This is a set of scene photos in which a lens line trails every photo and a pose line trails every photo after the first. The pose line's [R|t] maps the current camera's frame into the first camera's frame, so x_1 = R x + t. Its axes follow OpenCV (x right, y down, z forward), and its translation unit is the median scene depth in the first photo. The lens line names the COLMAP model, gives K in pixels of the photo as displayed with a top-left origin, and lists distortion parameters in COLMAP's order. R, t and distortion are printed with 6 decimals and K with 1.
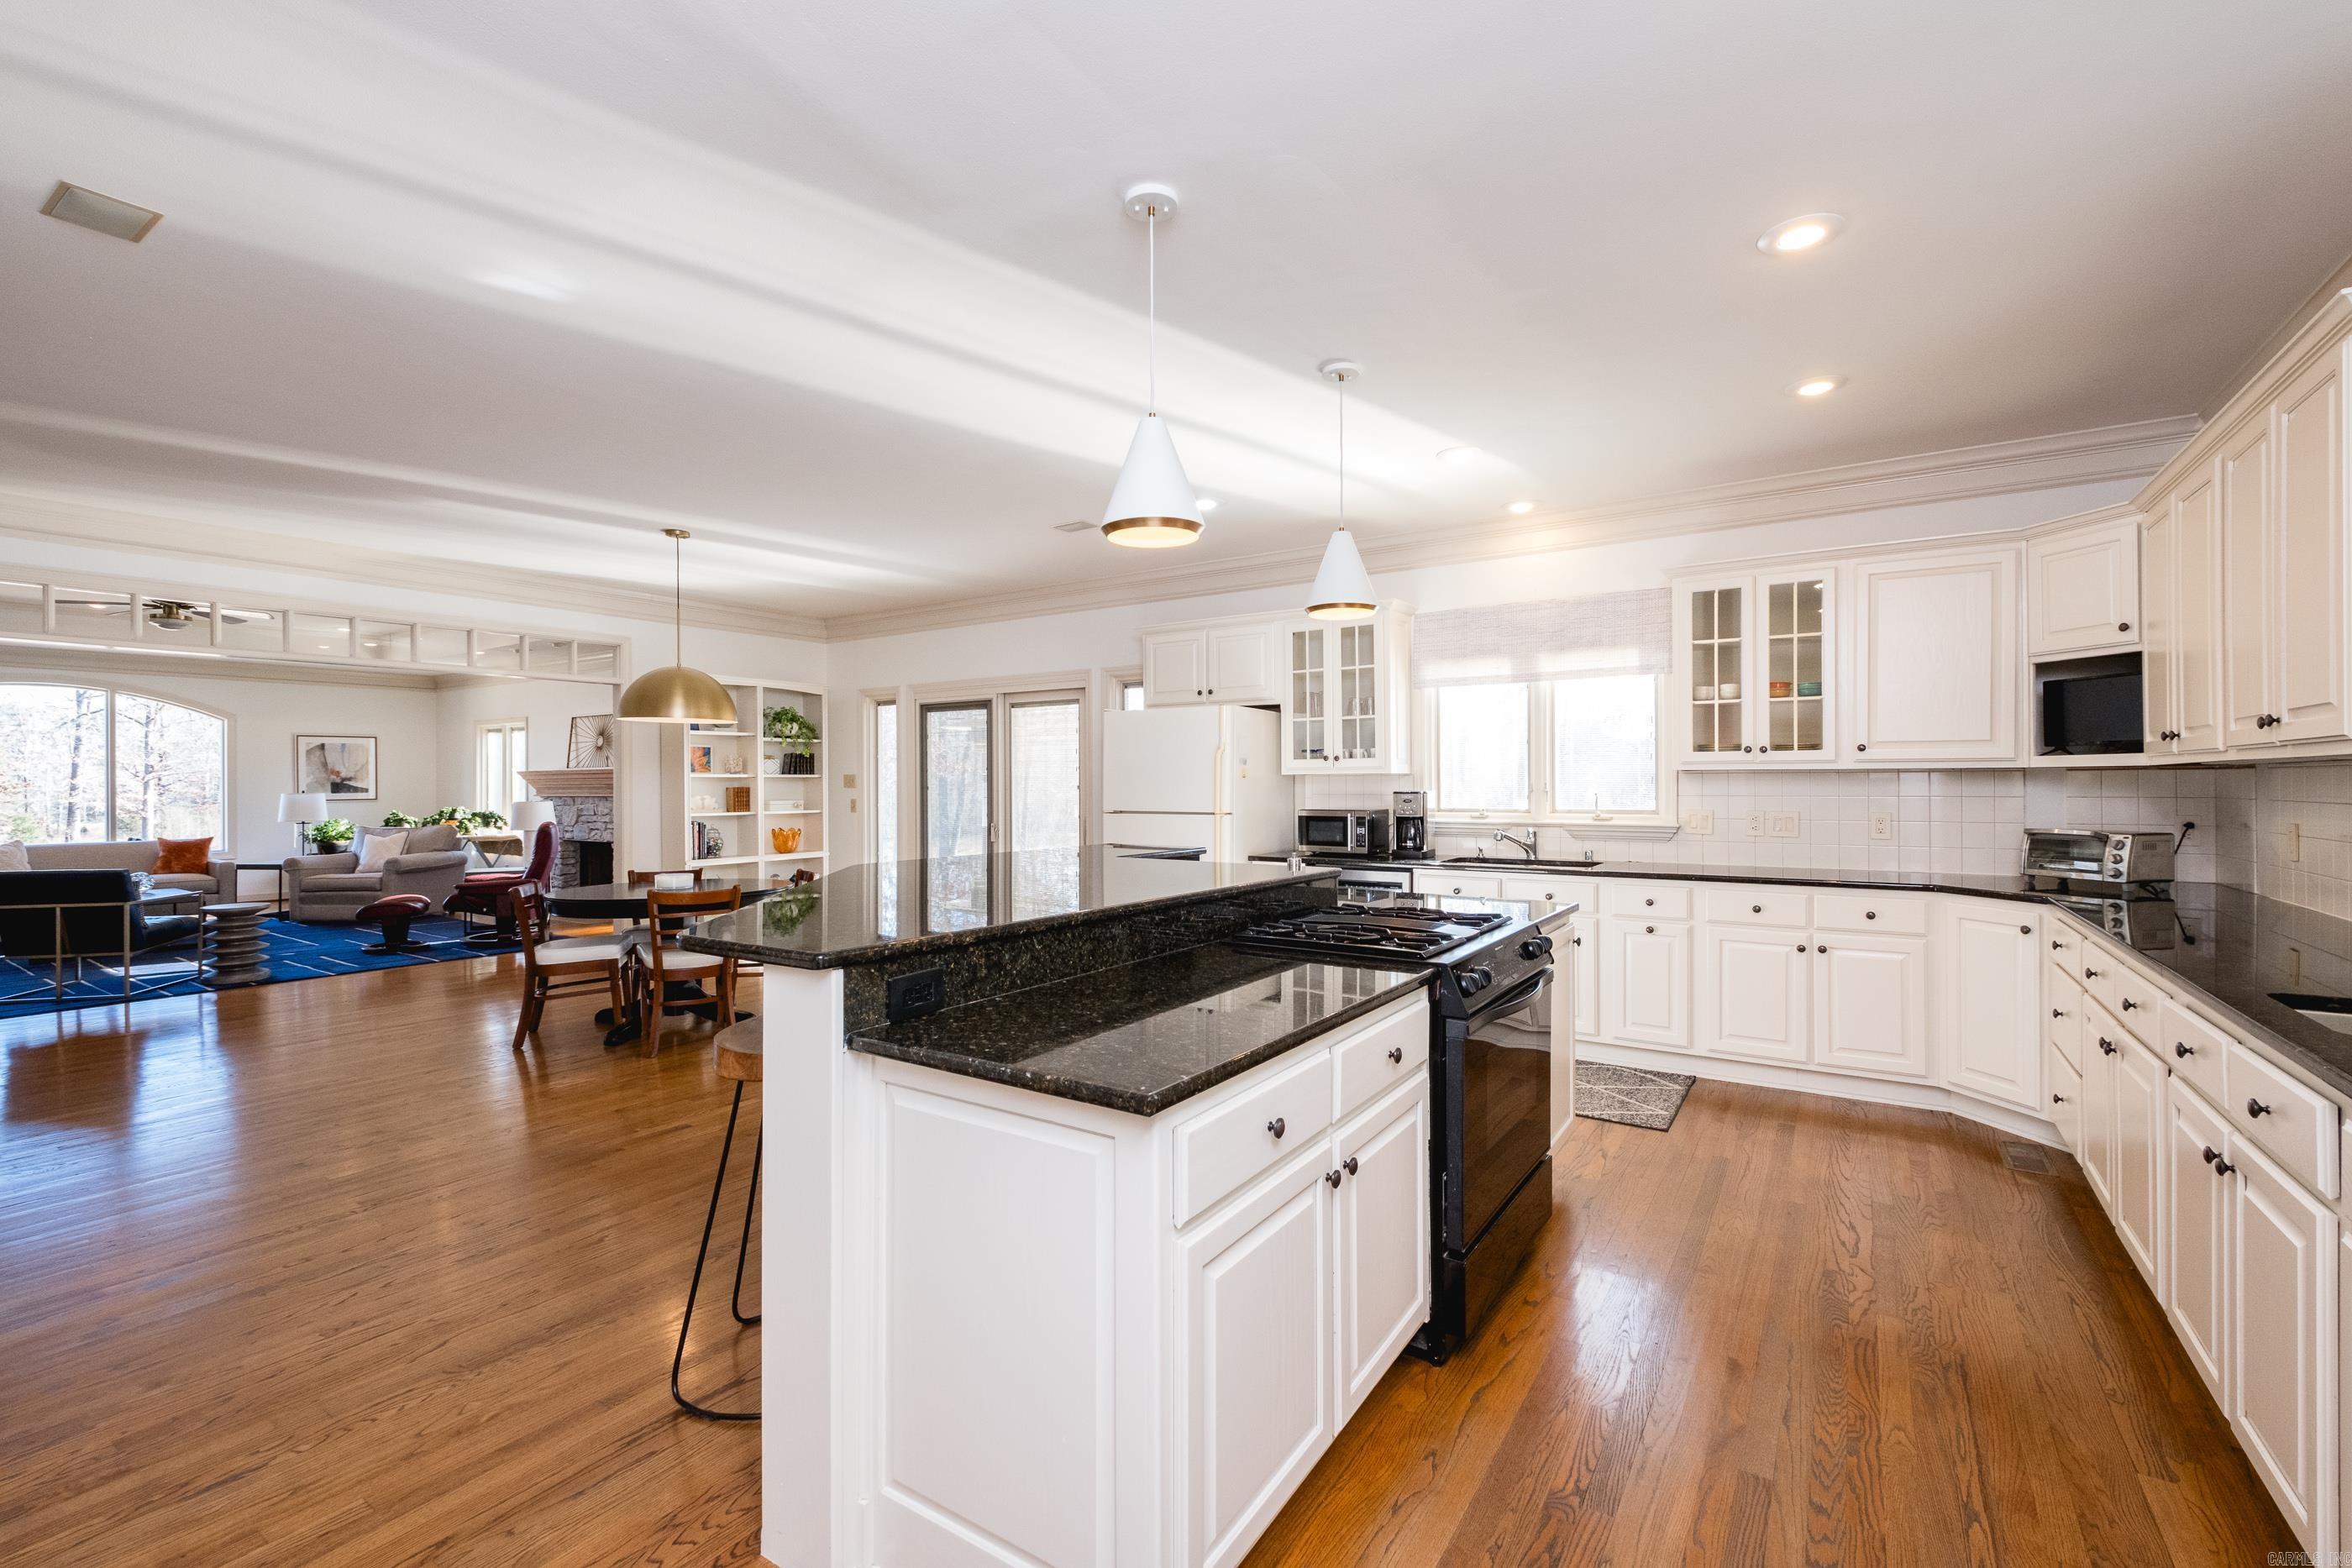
lens RADIAL K [[1005.5, 0, 1176.0], [0, 1005.5, 784.0], [0, 0, 1]] dist [0.001533, -0.000325]
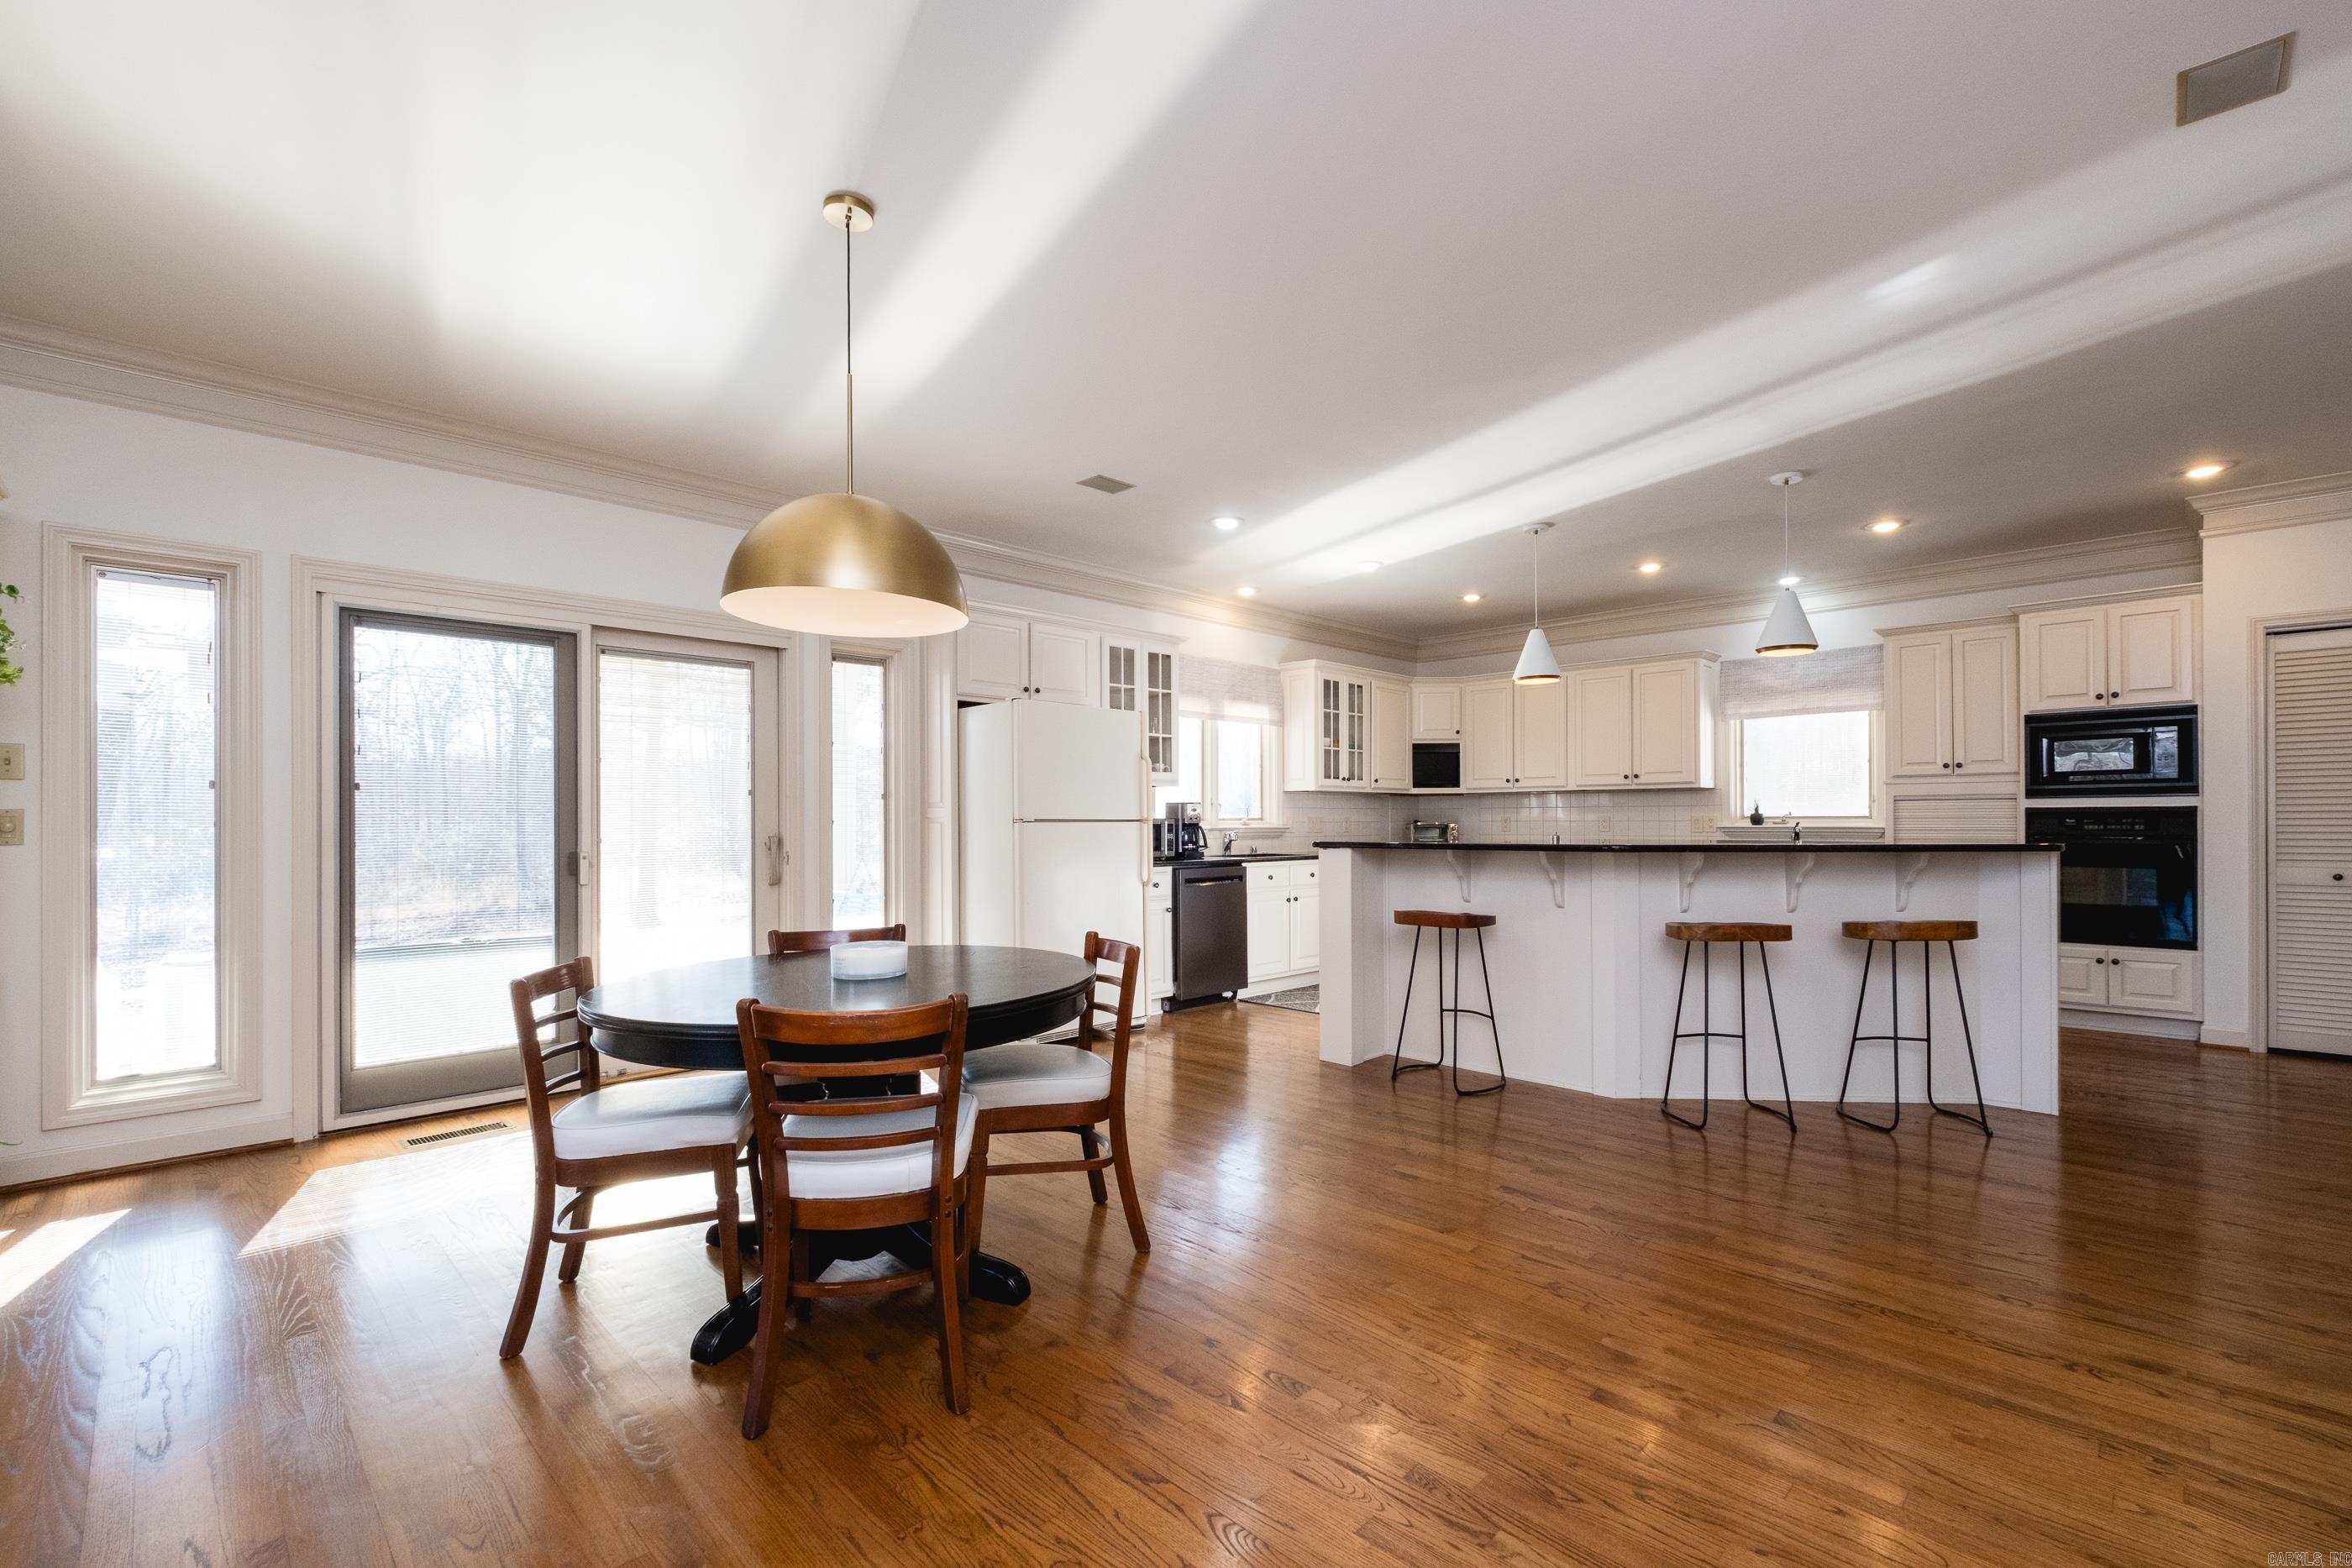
lens RADIAL K [[1020.6, 0, 1183.0], [0, 1020.6, 820.7], [0, 0, 1]] dist [0.014261, -0.000121]
pose [[0.188527, 0.003197, 0.982063, -1.034314], [0.002996, 0.999988, -0.003830, 0.037094], [-0.982063, 0.003665, 0.188515, 0.841585]]
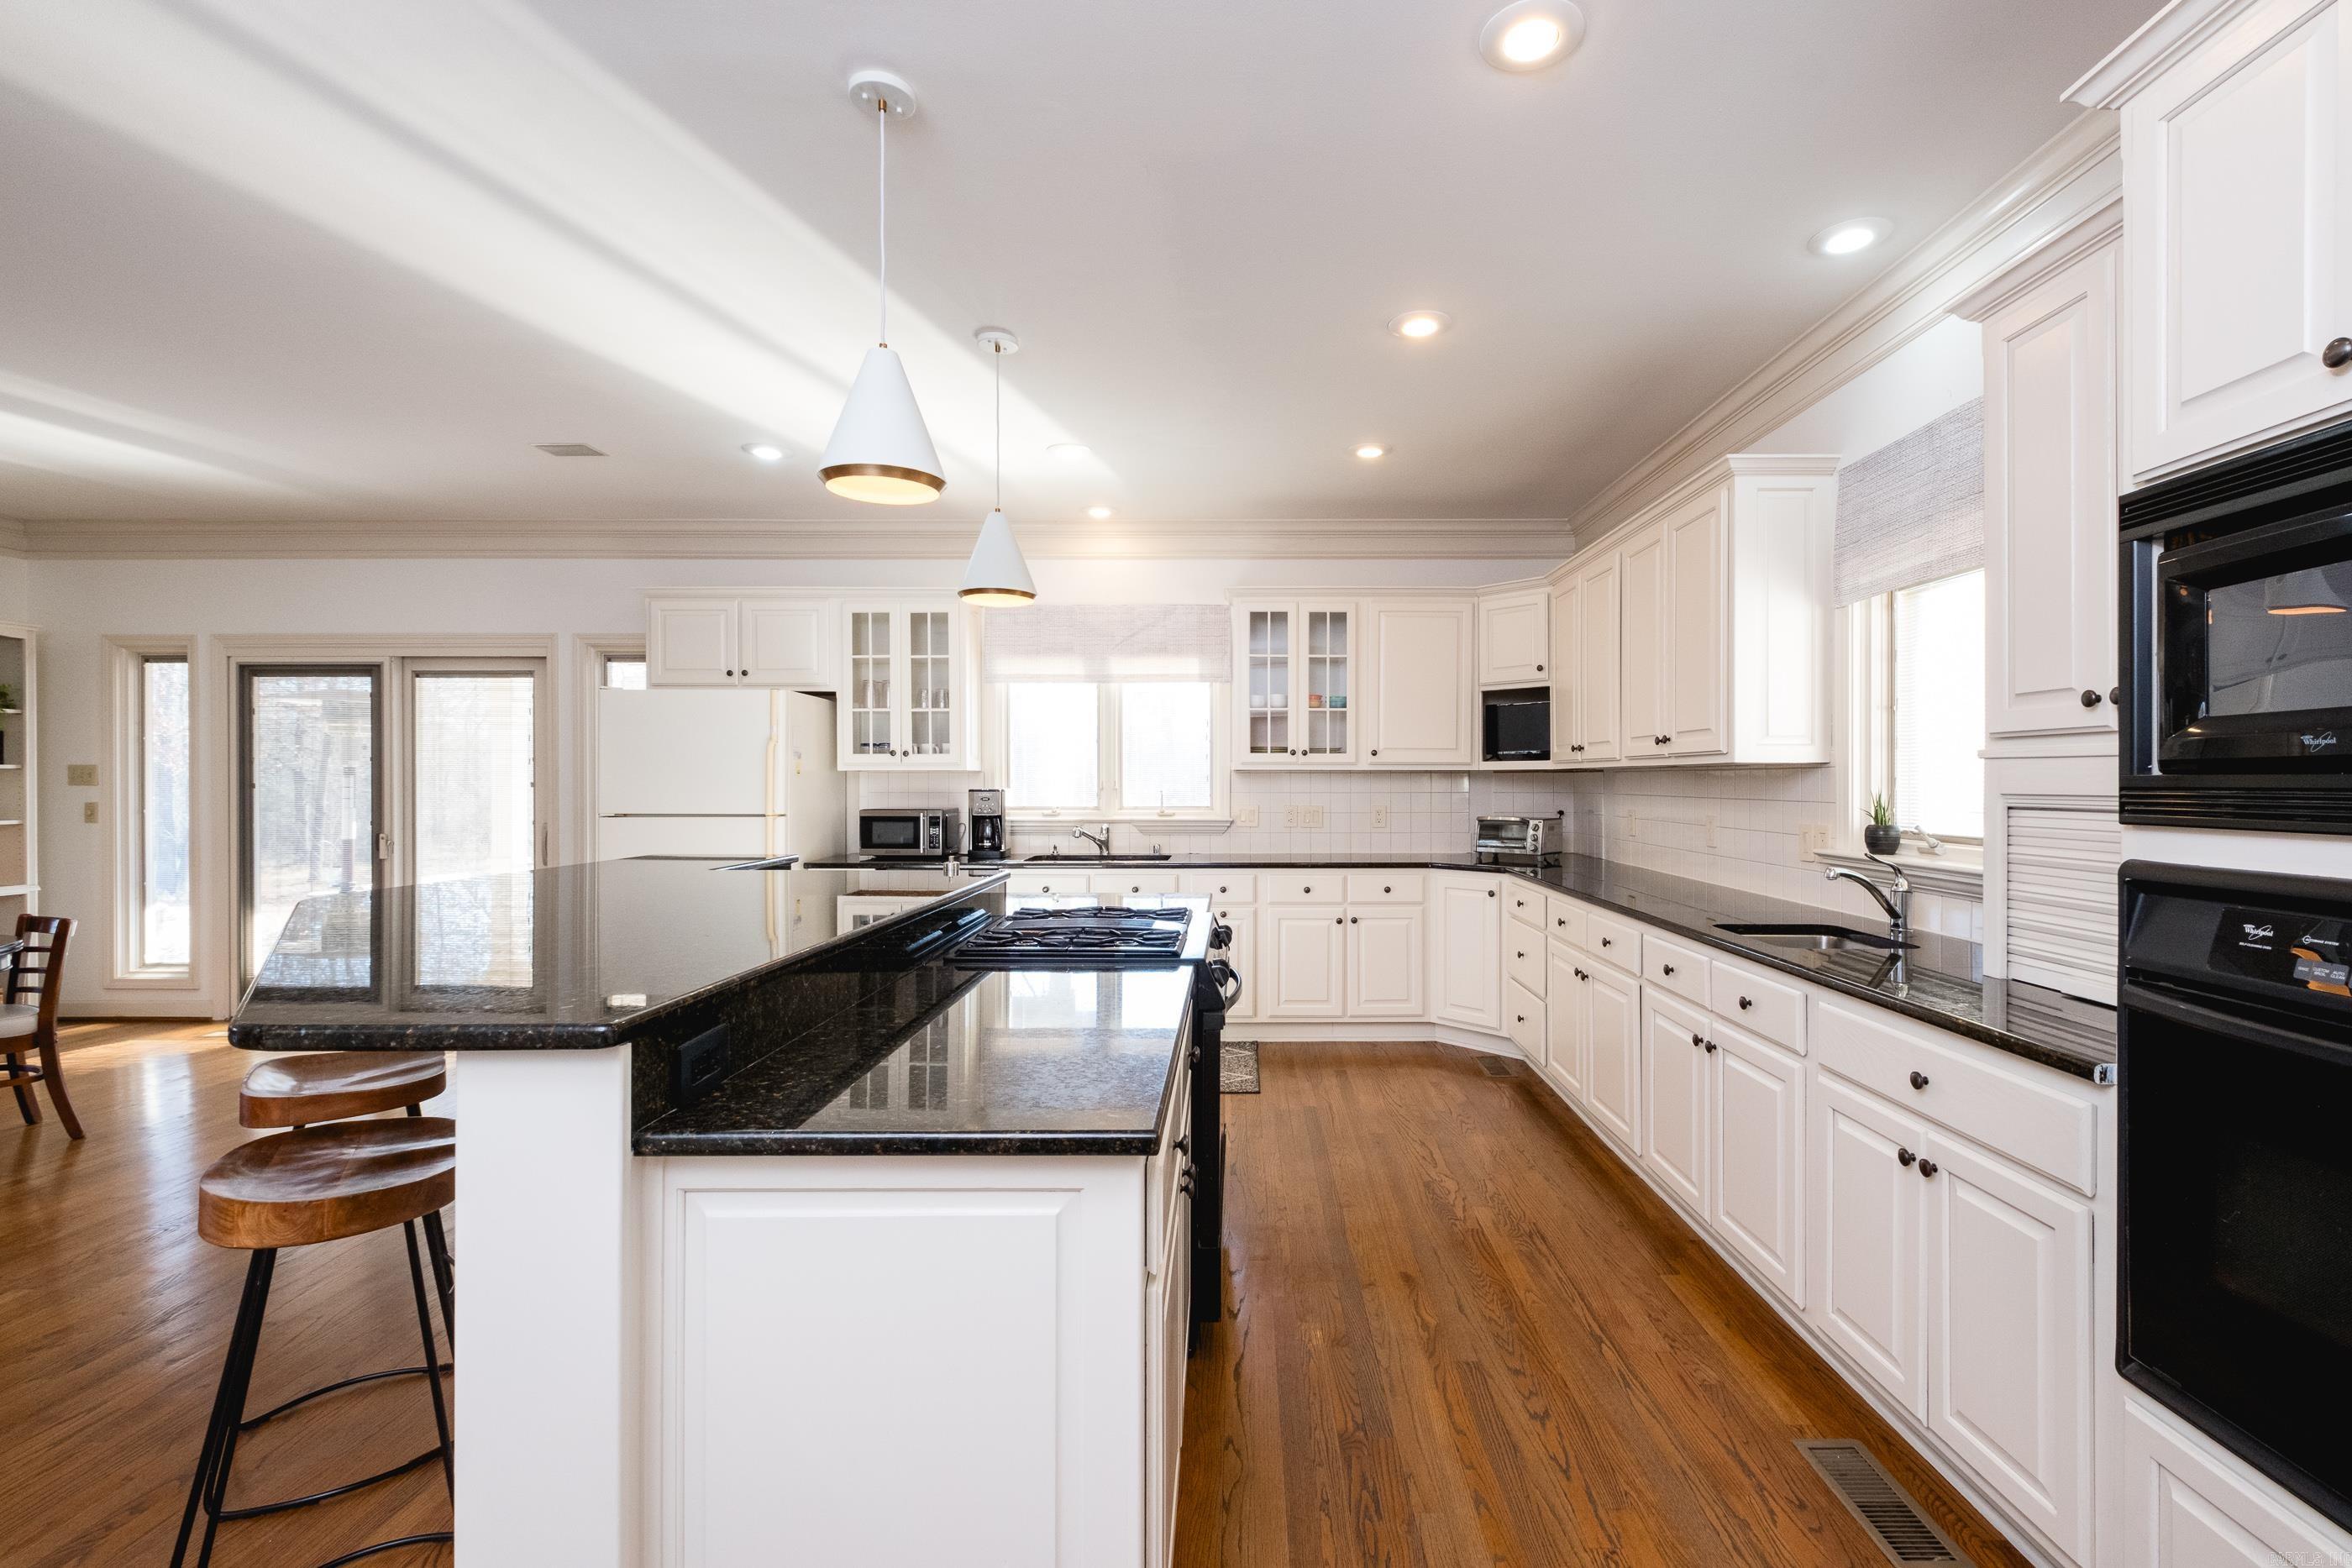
lens RADIAL K [[1019.2, 0, 1241.2], [0, 1019.2, 785.7], [0, 0, 1]] dist [0.003532, -0.000148]
pose [[0.830683, 0.000553, 0.556746, -0.118484], [-0.002574, 0.999993, 0.002846, 0.000623], [-0.556740, -0.003797, 0.830678, 0.054284]]
